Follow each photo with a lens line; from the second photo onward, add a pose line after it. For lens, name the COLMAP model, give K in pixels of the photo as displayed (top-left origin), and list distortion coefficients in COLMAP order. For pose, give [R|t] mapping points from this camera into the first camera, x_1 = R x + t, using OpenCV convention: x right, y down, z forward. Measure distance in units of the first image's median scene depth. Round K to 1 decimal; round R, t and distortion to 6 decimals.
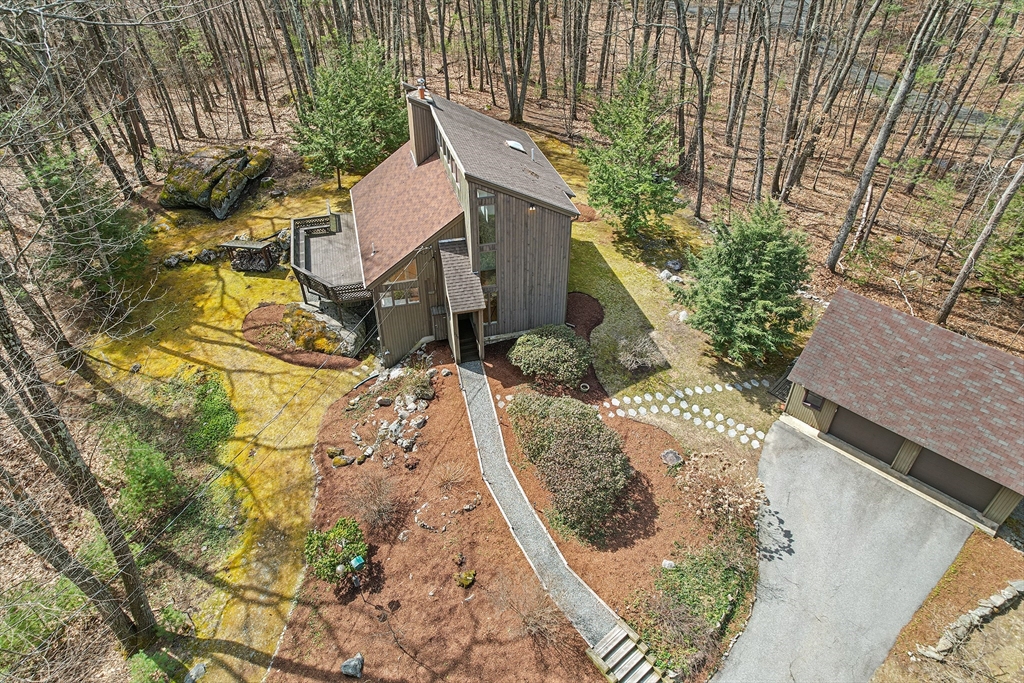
lens RADIAL K [[648.3, 0, 511.7], [0, 648.3, 344.5], [0, 0, 1]] dist [-0.002516, 0.003677]
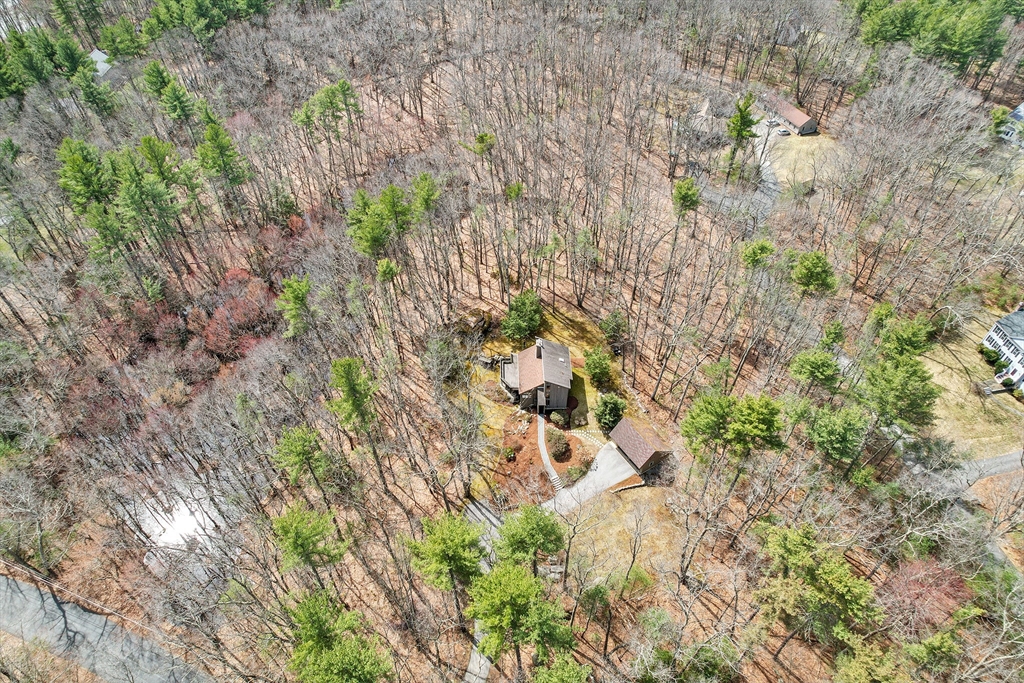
lens RADIAL K [[648.3, 0, 514.5], [0, 648.3, 340.5], [0, 0, 1]] dist [-0.002516, 0.003677]
pose [[0.973923, 0.167360, -0.153185, 0.351502], [-0.145296, 0.978641, 0.145432, -1.089585], [0.174253, -0.119382, 0.977437, -3.261091]]
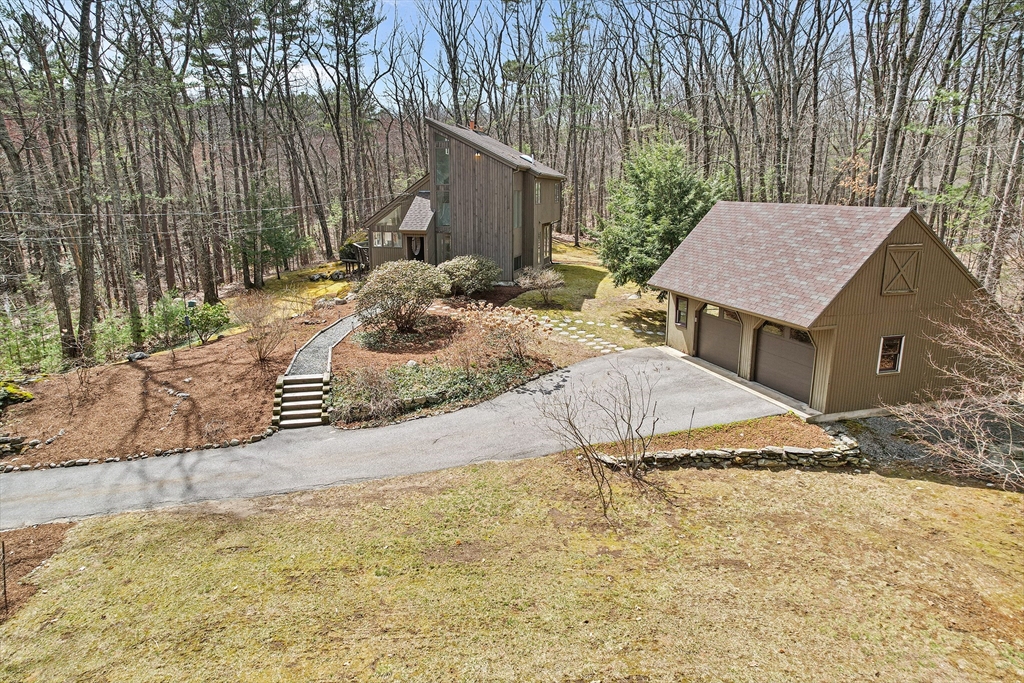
lens RADIAL K [[648.3, 0, 509.0], [0, 648.3, 343.4], [0, 0, 1]] dist [-0.002516, 0.003677]
pose [[0.873175, 0.107193, -0.475473, 0.668687], [-0.301973, 0.884713, -0.355100, 0.493598], [0.382593, 0.453645, 0.804879, 0.203083]]
